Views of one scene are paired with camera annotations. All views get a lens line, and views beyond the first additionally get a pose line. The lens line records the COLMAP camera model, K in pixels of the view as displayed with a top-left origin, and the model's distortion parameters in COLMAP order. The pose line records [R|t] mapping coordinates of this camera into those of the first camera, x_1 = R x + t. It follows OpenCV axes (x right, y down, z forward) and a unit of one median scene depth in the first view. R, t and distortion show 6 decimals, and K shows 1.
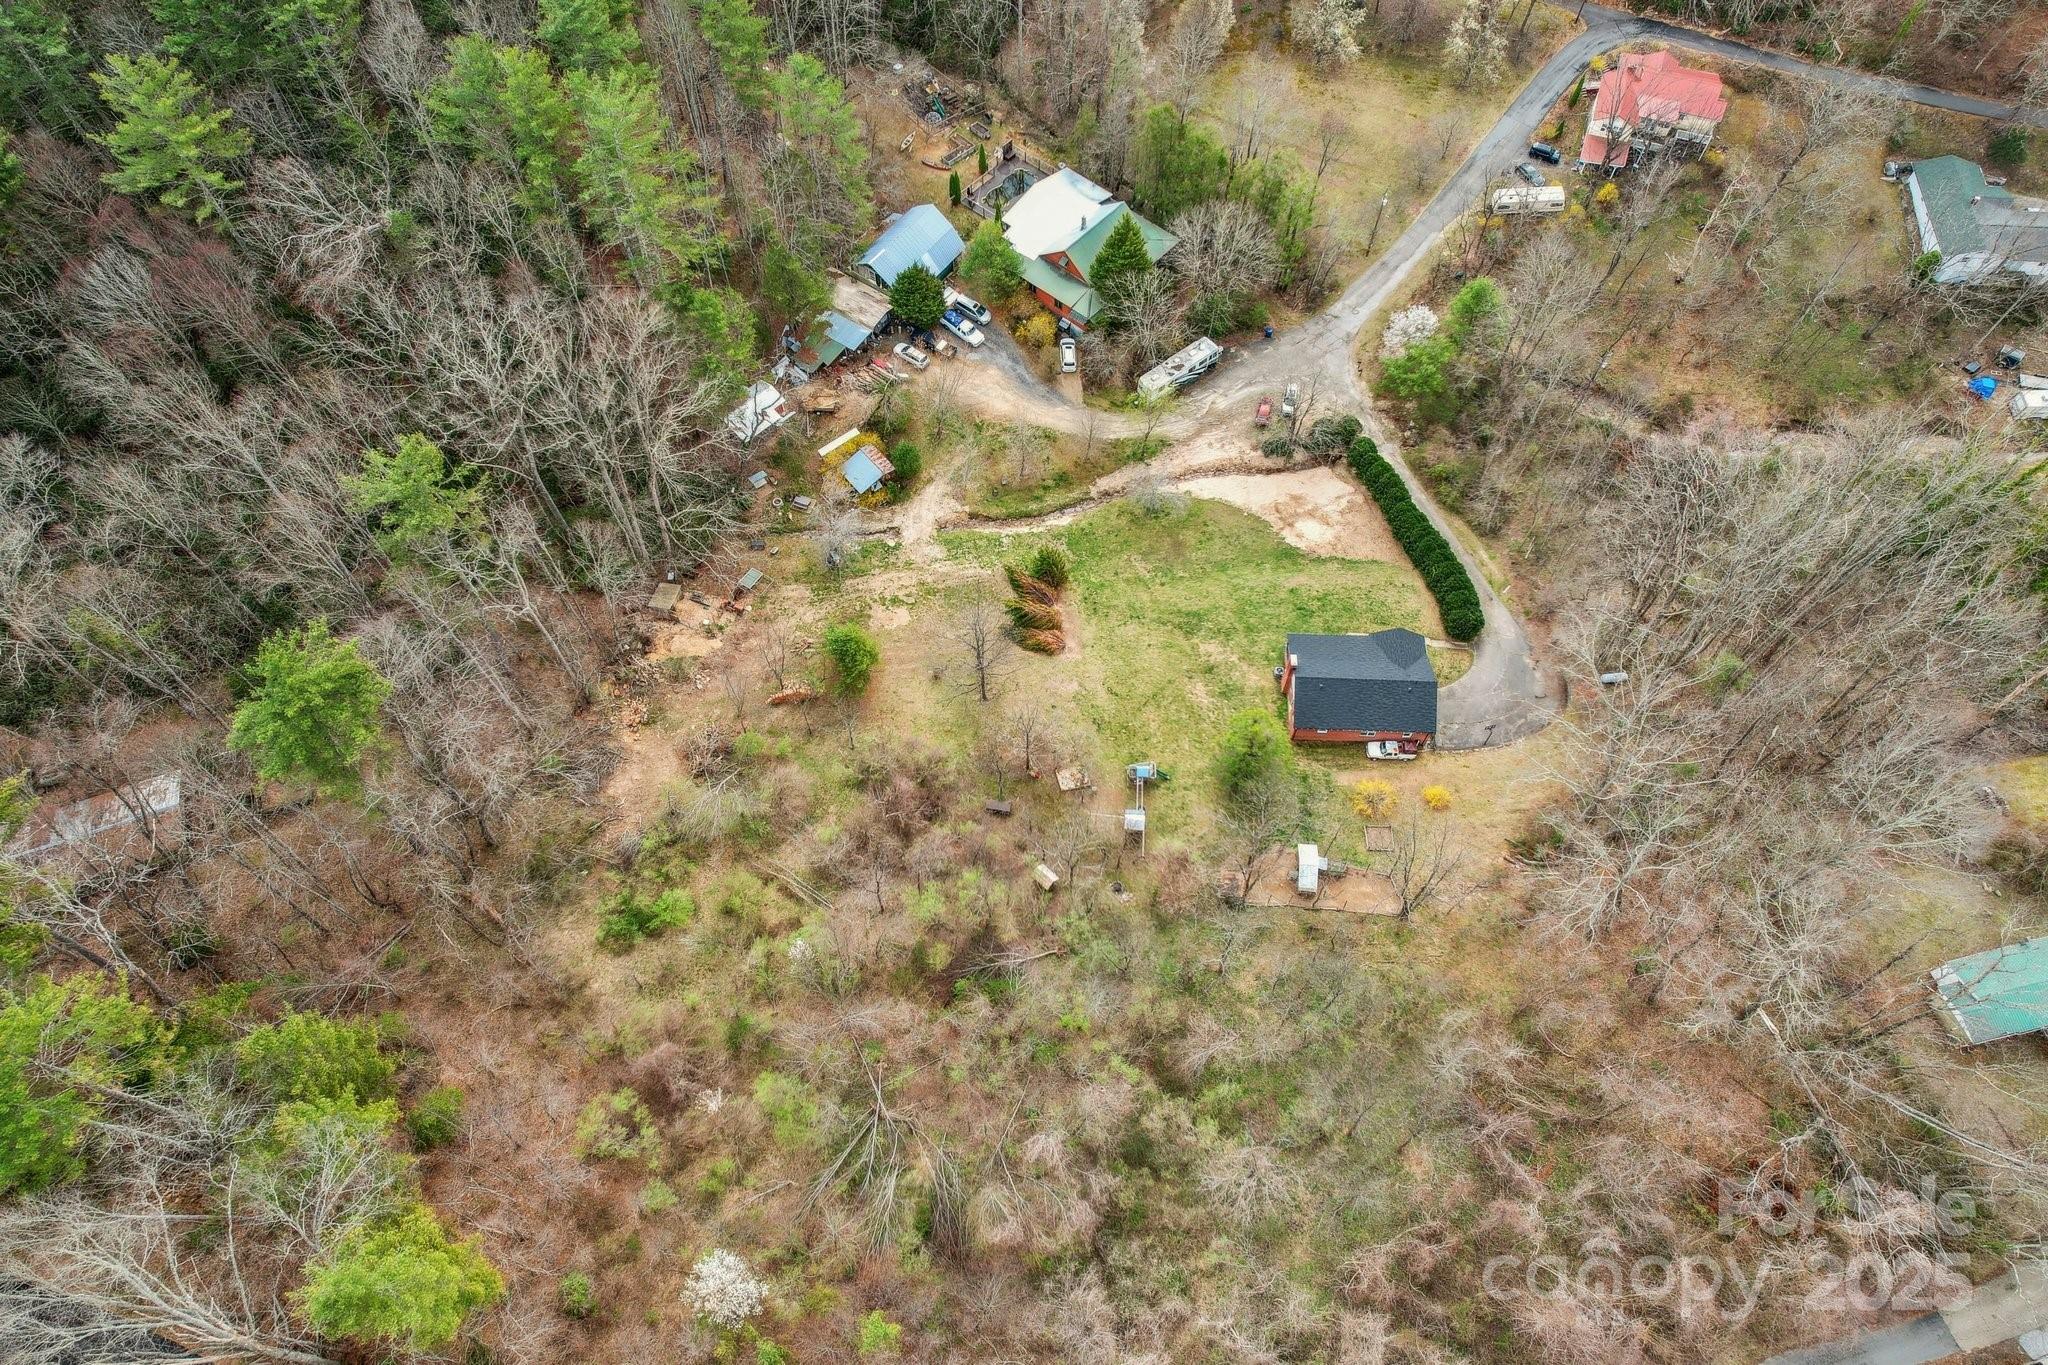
lens RADIAL K [[1311.5, 0, 1036.3], [0, 1311.5, 668.5], [0, 0, 1]] dist [-0.024847, 0.028977]
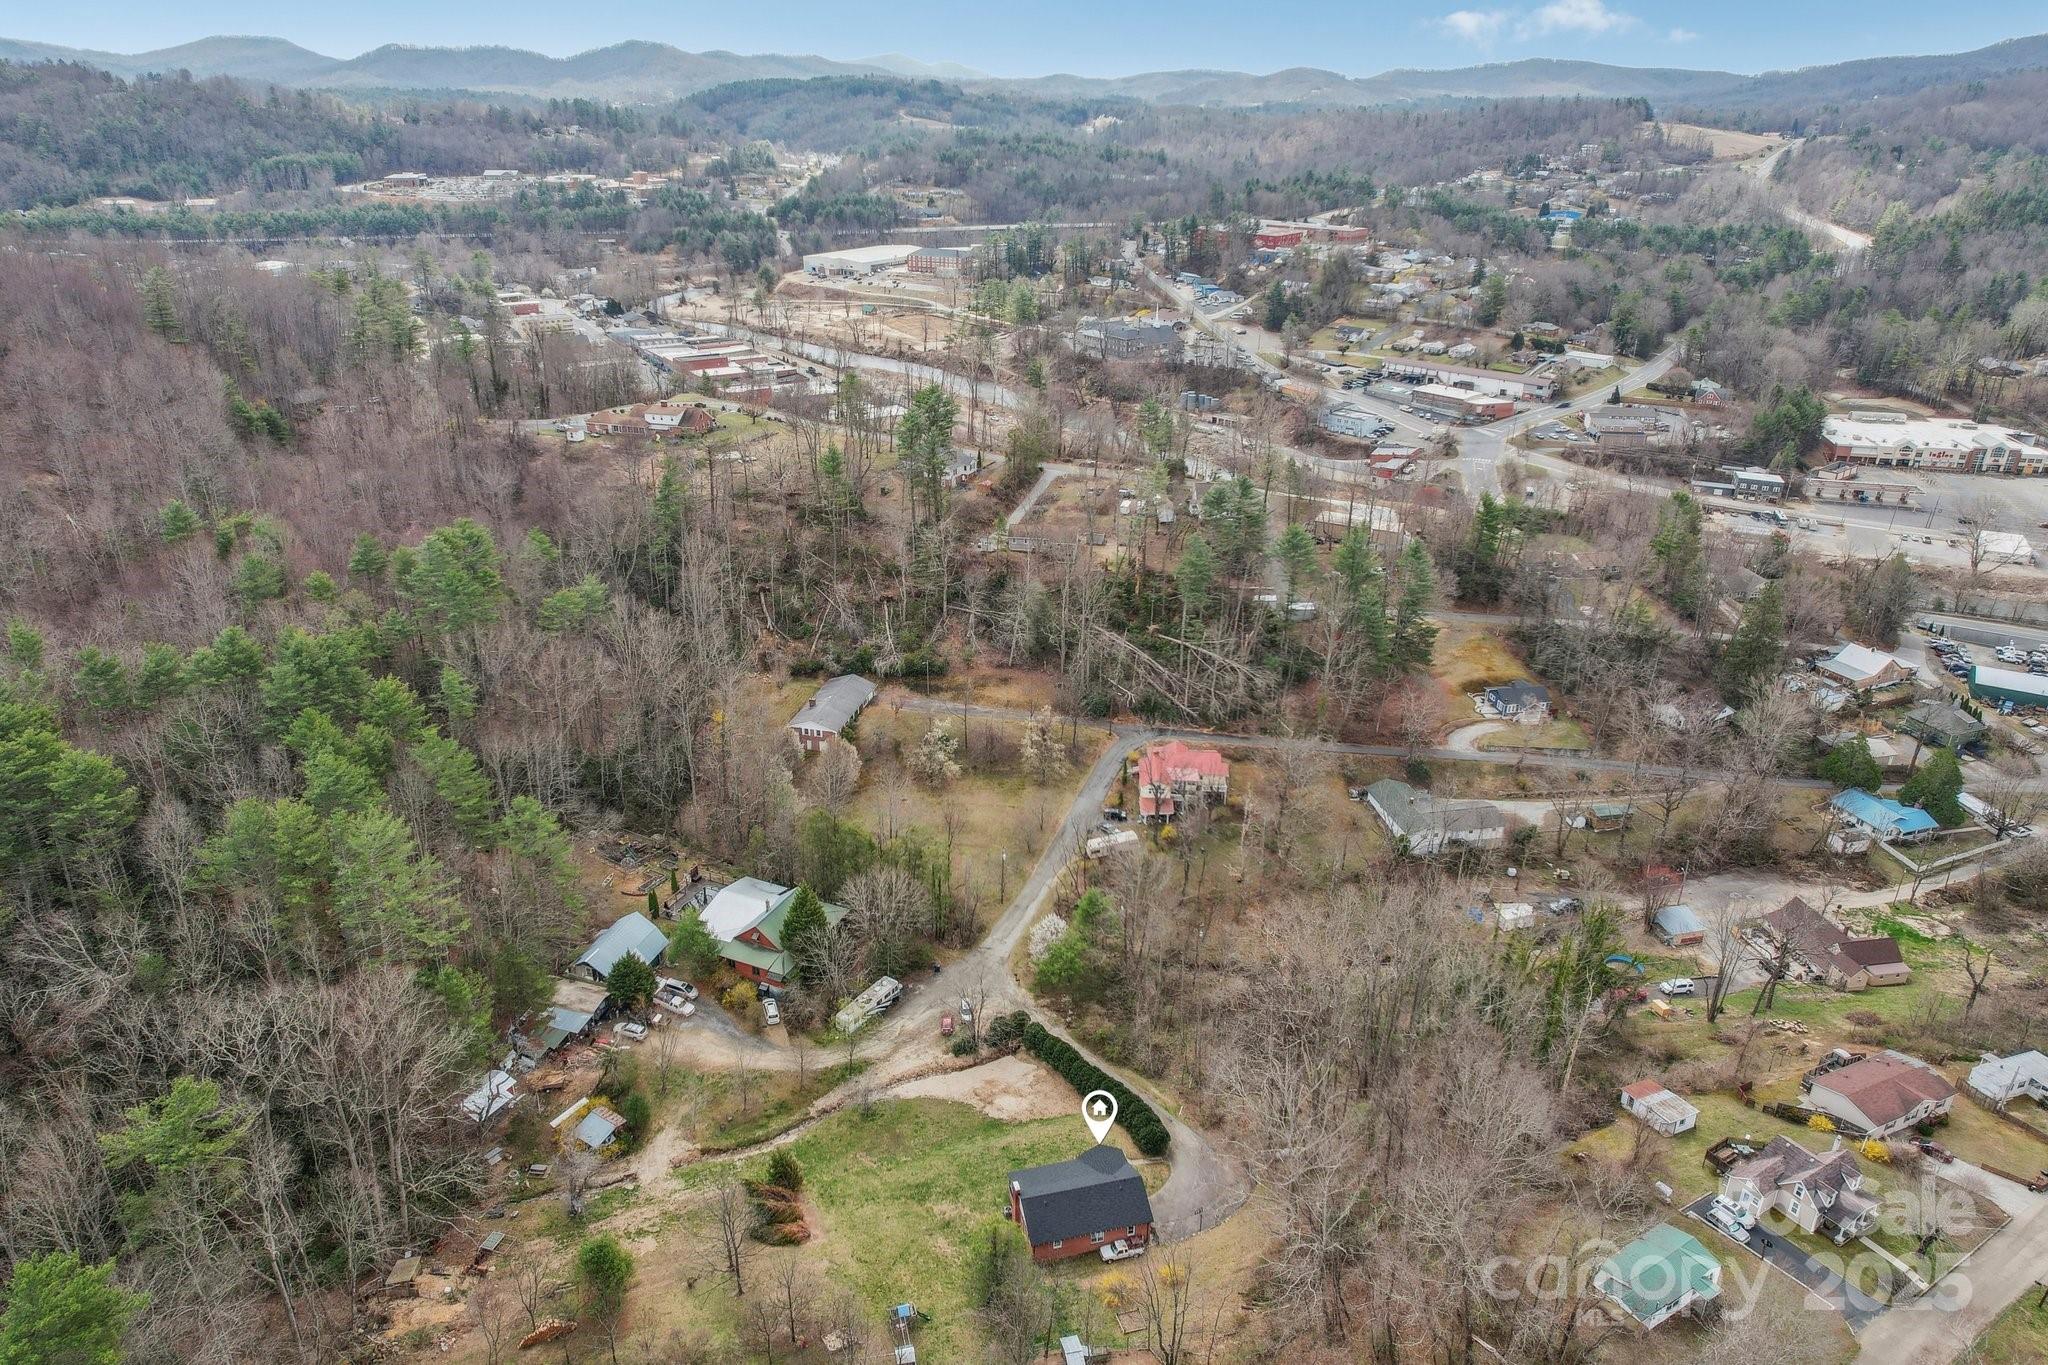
lens RADIAL K [[1311.5, 0, 1033.5], [0, 1311.5, 693.5], [0, 0, 1]] dist [-0.024847, 0.028977]
pose [[0.953884, -0.112050, 0.278480, -0.046856], [0.252045, 0.802833, -0.540308, 0.227300], [-0.163031, 0.585581, 0.794050, -0.119181]]
